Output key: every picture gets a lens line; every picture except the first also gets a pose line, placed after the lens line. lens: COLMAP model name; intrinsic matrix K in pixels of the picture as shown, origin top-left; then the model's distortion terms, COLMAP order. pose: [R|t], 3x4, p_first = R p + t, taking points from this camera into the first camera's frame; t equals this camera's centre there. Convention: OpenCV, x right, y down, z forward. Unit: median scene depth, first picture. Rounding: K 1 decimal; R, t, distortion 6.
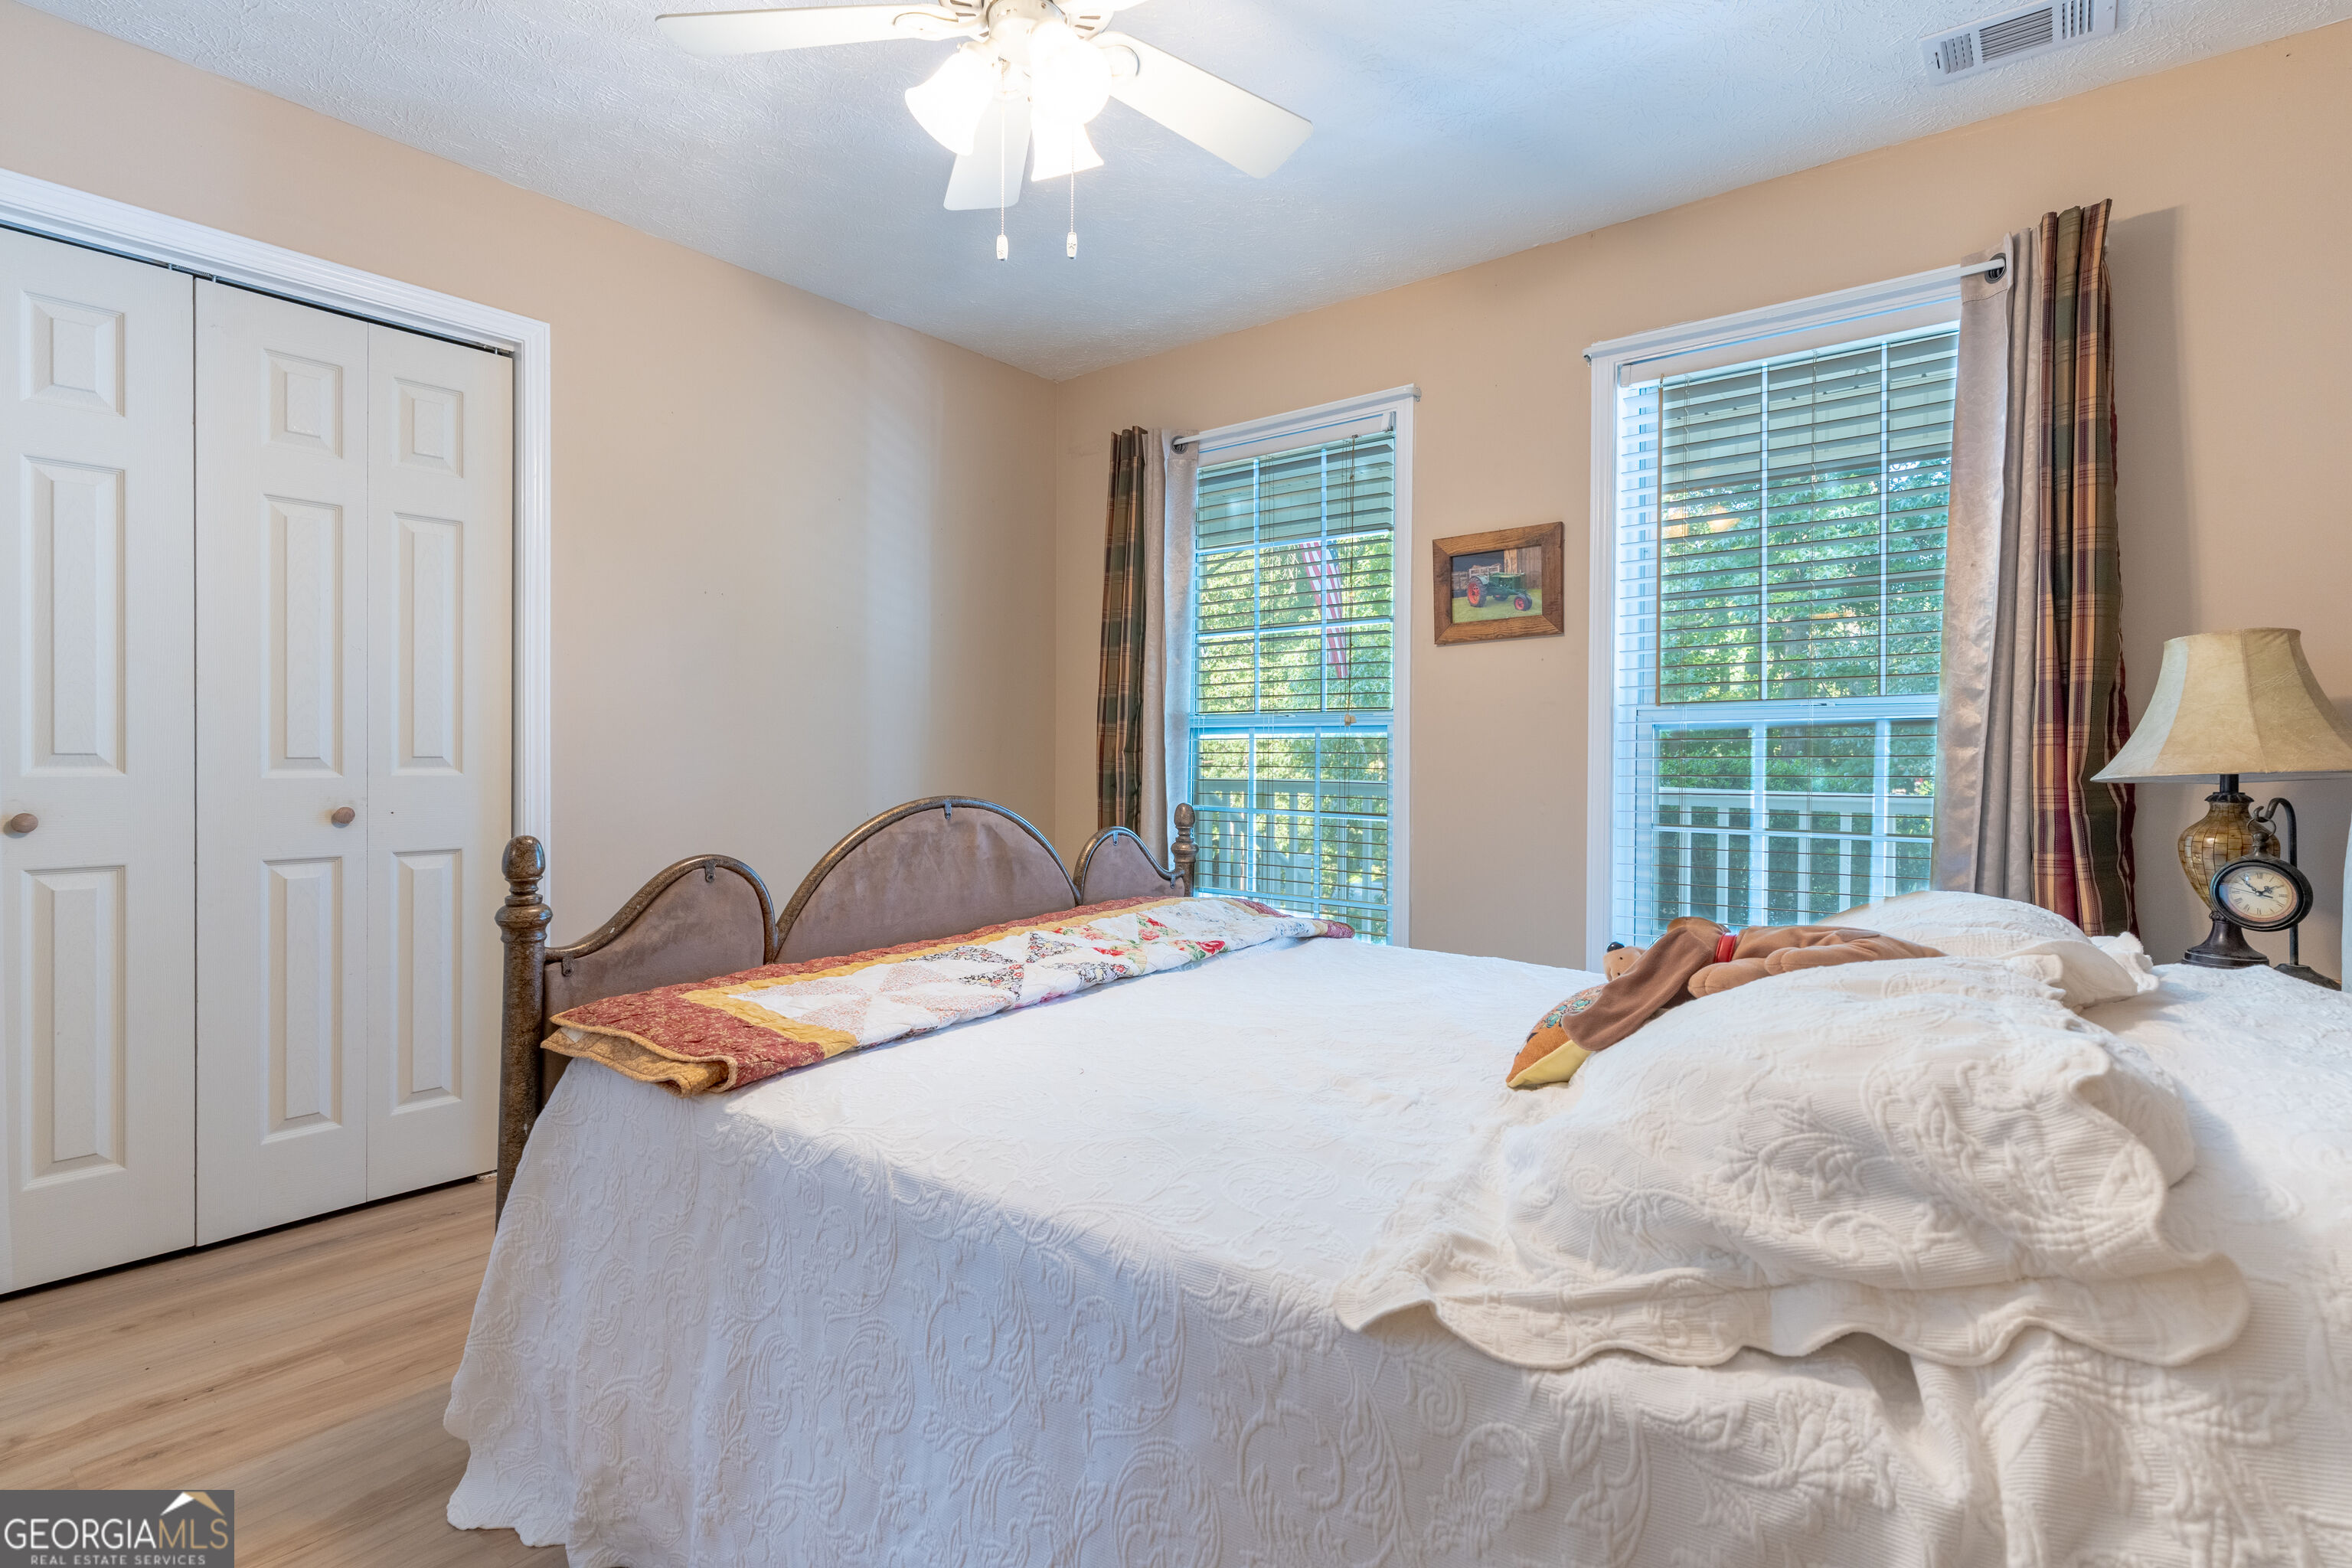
lens RADIAL K [[1128.1, 0, 1176.0], [0, 1128.1, 784.0], [0, 0, 1]] dist [-0.001887, -0.000224]
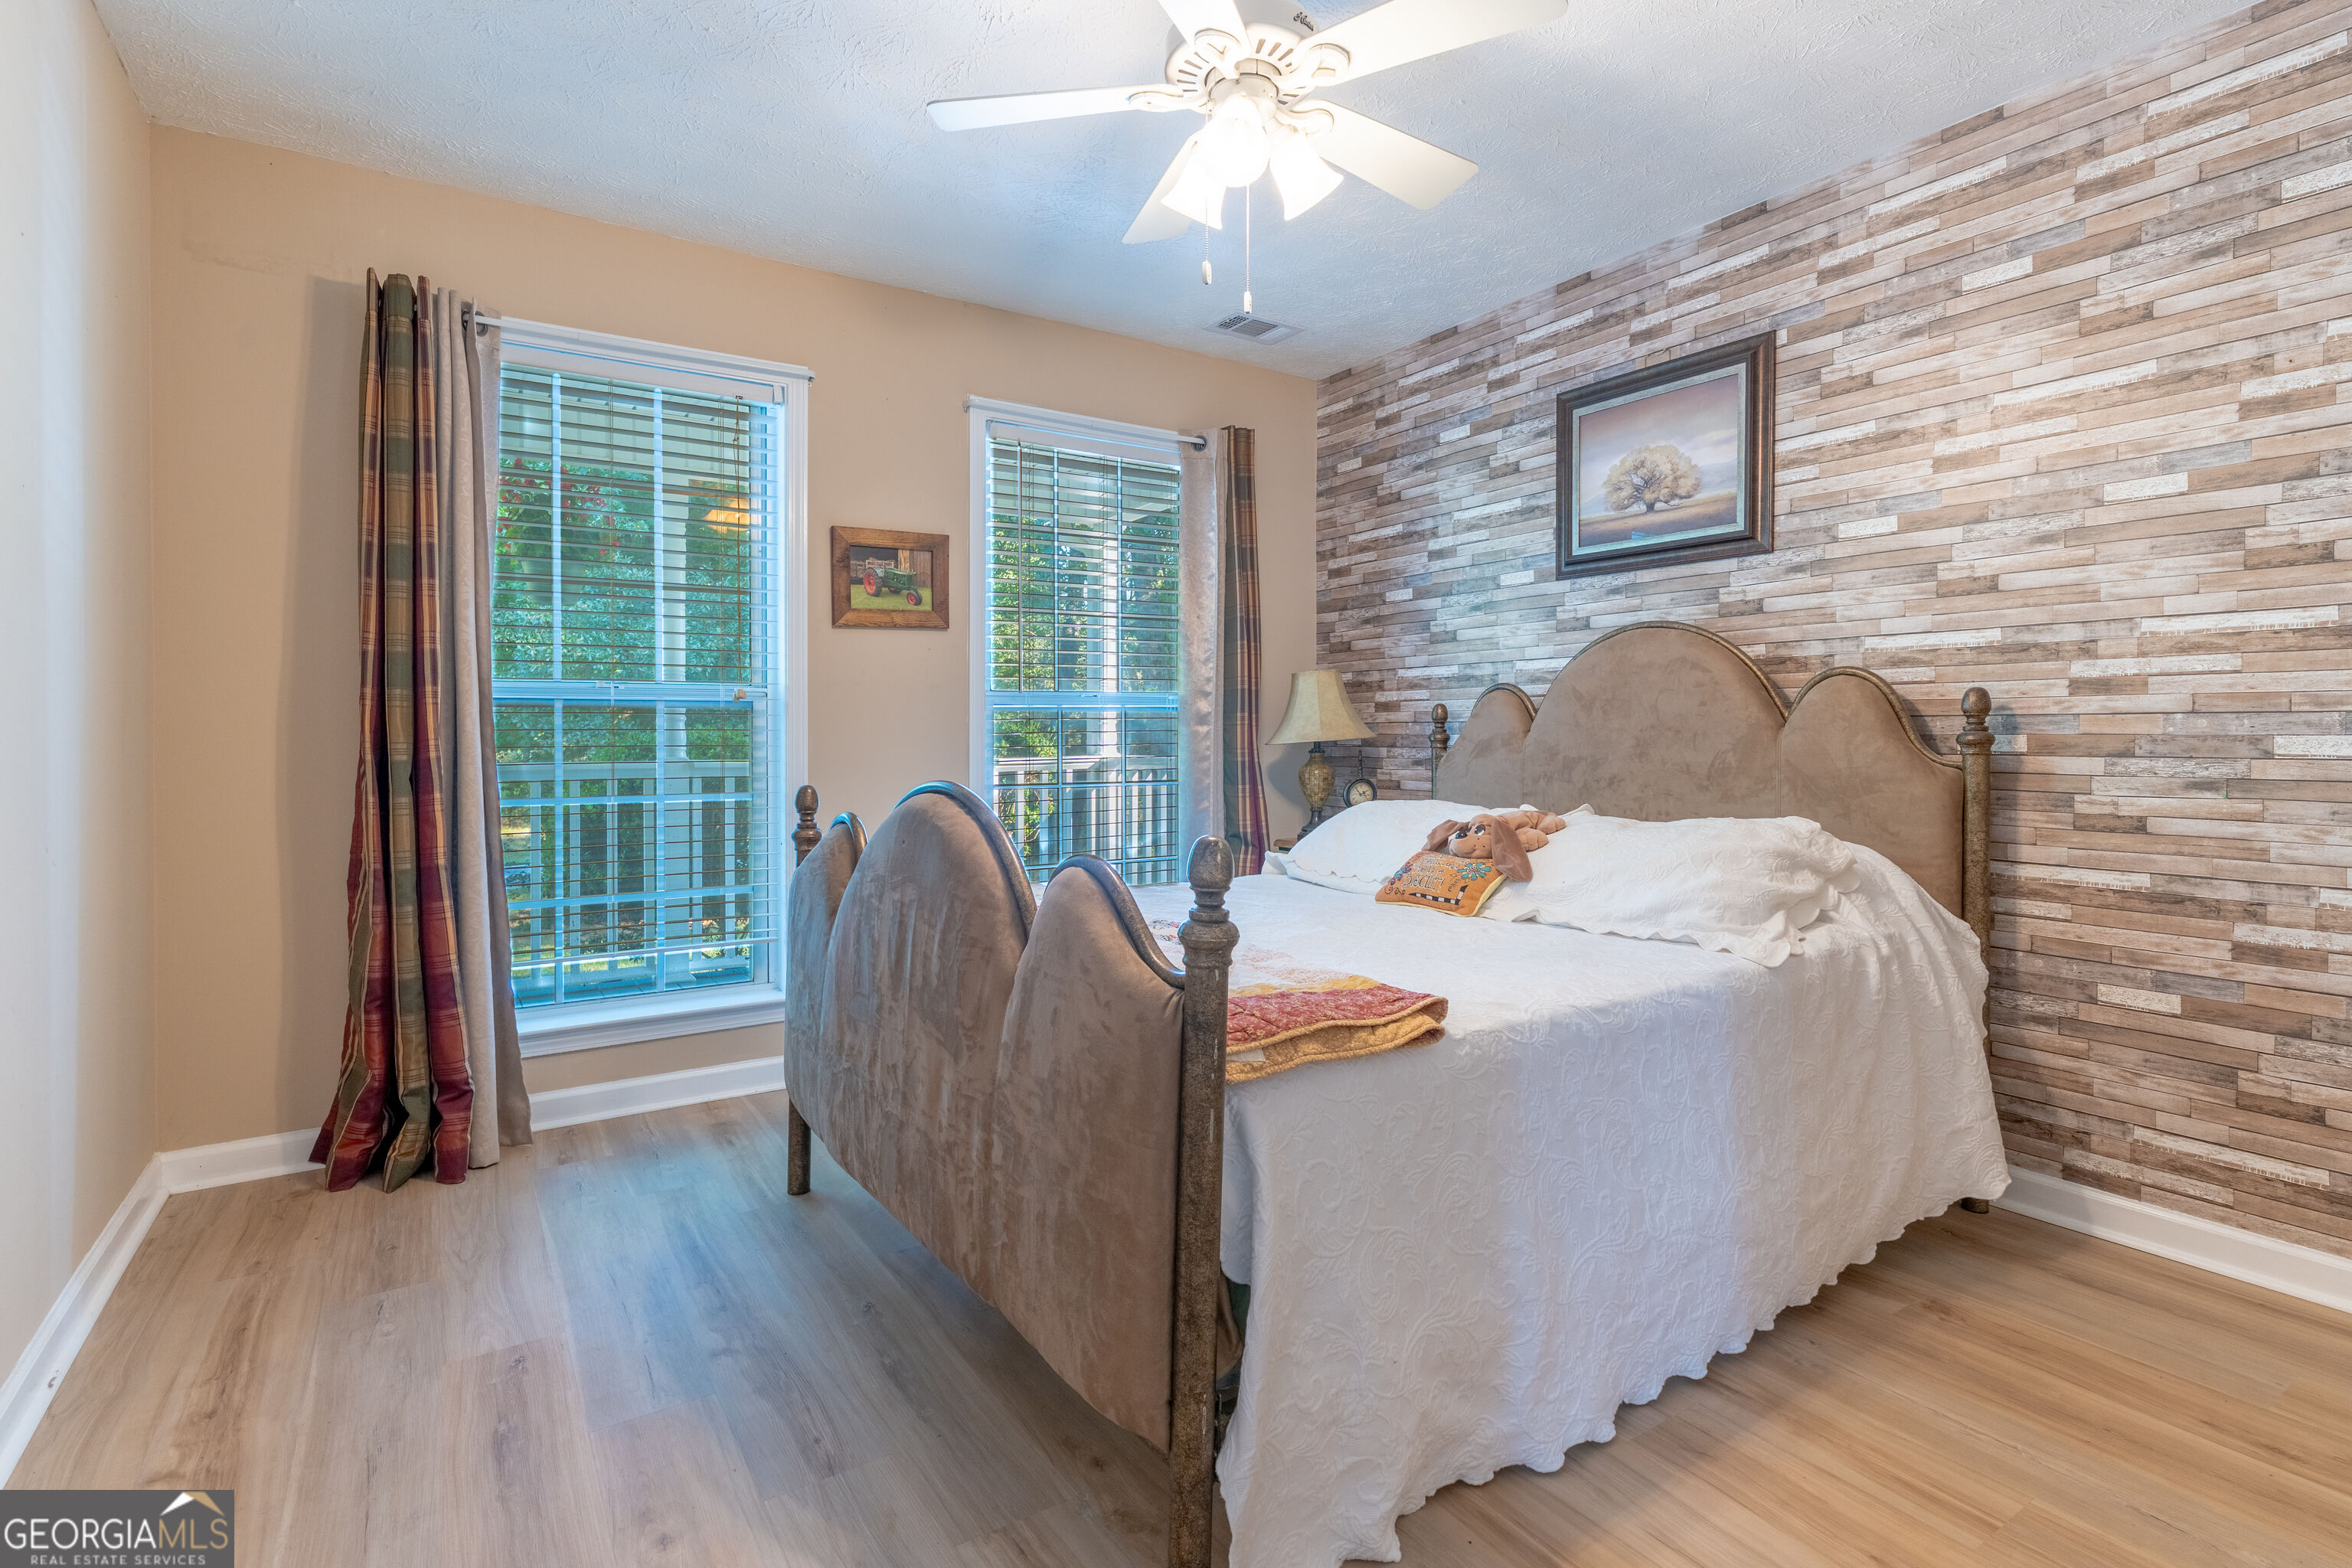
lens RADIAL K [[1111.2, 0, 1176.7], [0, 1111.2, 754.6], [0, 0, 1]] dist [-0.001058, -0.000121]
pose [[0.325243, -0.022229, 0.945369, -0.681043], [0.028068, 0.999510, 0.013846, -0.010655], [-0.945214, 0.022031, 0.325708, 0.388963]]
